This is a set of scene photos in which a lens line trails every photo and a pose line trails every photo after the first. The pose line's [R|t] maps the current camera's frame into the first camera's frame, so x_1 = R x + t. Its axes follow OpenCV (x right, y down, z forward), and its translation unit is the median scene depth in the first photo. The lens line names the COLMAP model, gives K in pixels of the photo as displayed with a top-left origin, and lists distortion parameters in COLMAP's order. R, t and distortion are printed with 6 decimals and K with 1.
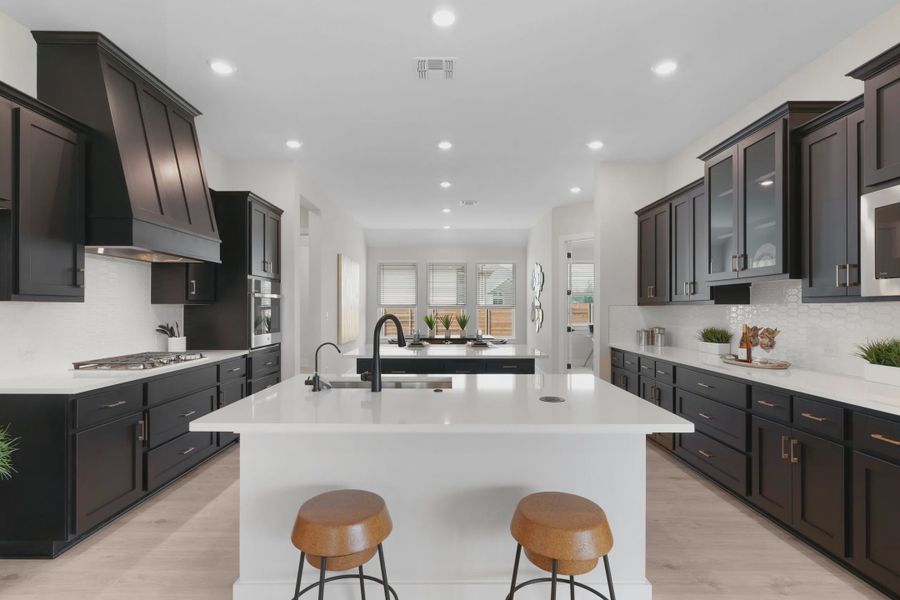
lens RADIAL K [[455.6, 0, 447.1], [0, 455.6, 307.2], [0, 0, 1]] dist [-0.016014, 0.000626]
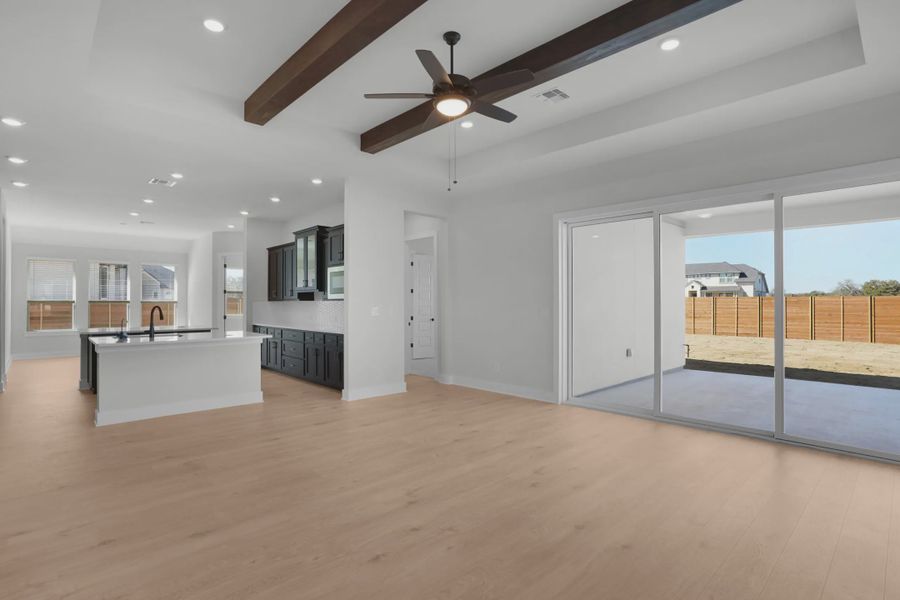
lens RADIAL K [[455.6, 0, 446.1], [0, 455.6, 301.8], [0, 0, 1]] dist [-0.016014, 0.000626]
pose [[0.746918, 0.000428, 0.664916, -0.324746], [-0.003397, 0.999989, 0.003172, -0.010191], [-0.664907, -0.004628, 0.746912, -1.057658]]
